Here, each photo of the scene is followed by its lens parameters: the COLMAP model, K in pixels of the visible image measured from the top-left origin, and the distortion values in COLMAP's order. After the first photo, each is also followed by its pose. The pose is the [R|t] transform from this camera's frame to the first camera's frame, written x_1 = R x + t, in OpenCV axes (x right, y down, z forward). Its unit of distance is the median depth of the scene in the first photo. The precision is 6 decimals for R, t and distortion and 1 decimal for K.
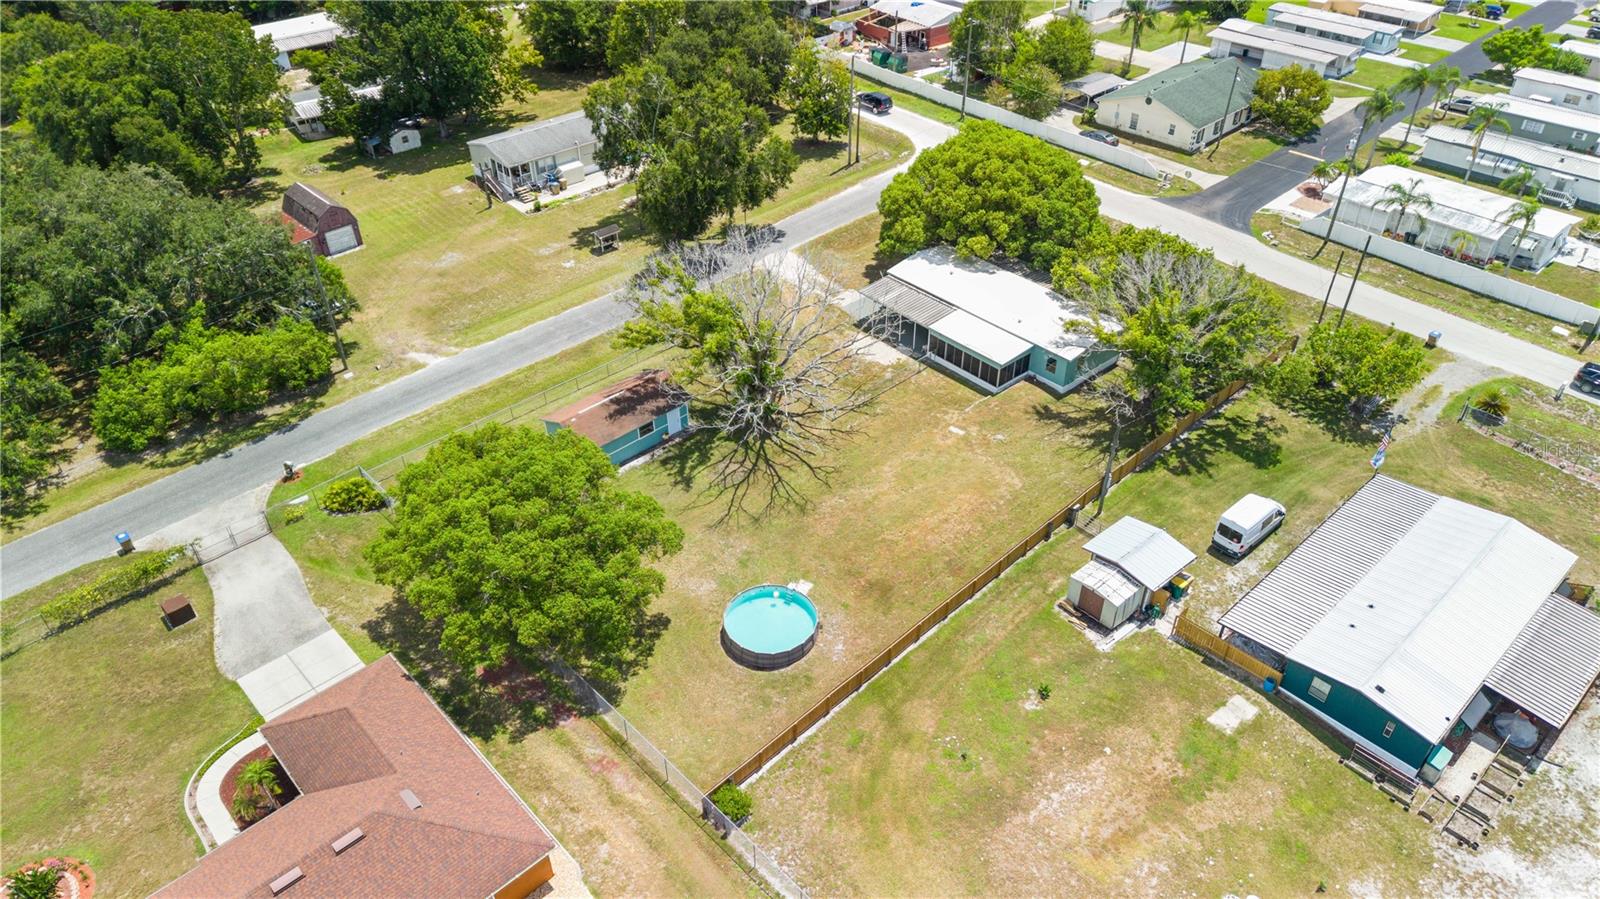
lens RADIAL K [[1072.8, 0, 800.0], [0, 1072.8, 449.5], [0, 0, 1]] dist [0.066431, -0.079968]
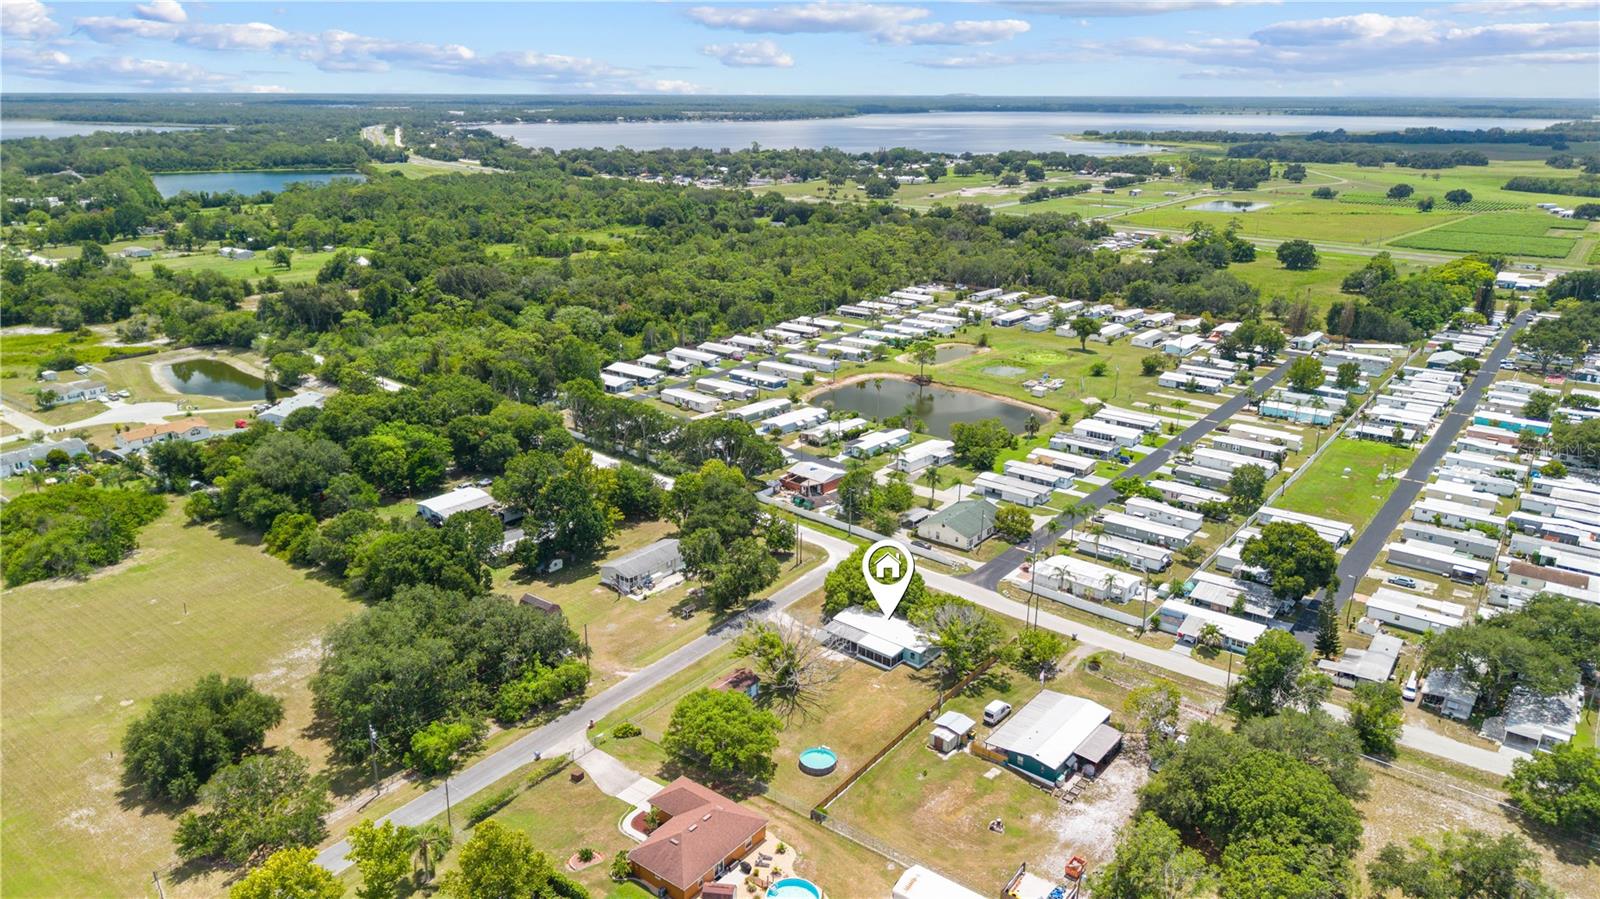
lens RADIAL K [[1069.9, 0, 804.0], [0, 1069.9, 451.6], [0, 0, 1]] dist [0.059677, -0.081598]
pose [[0.988157, -0.035588, 0.149259, -0.311731], [0.080805, 0.947617, -0.309018, 0.190916], [-0.130443, 0.317419, 0.939271, -1.217706]]
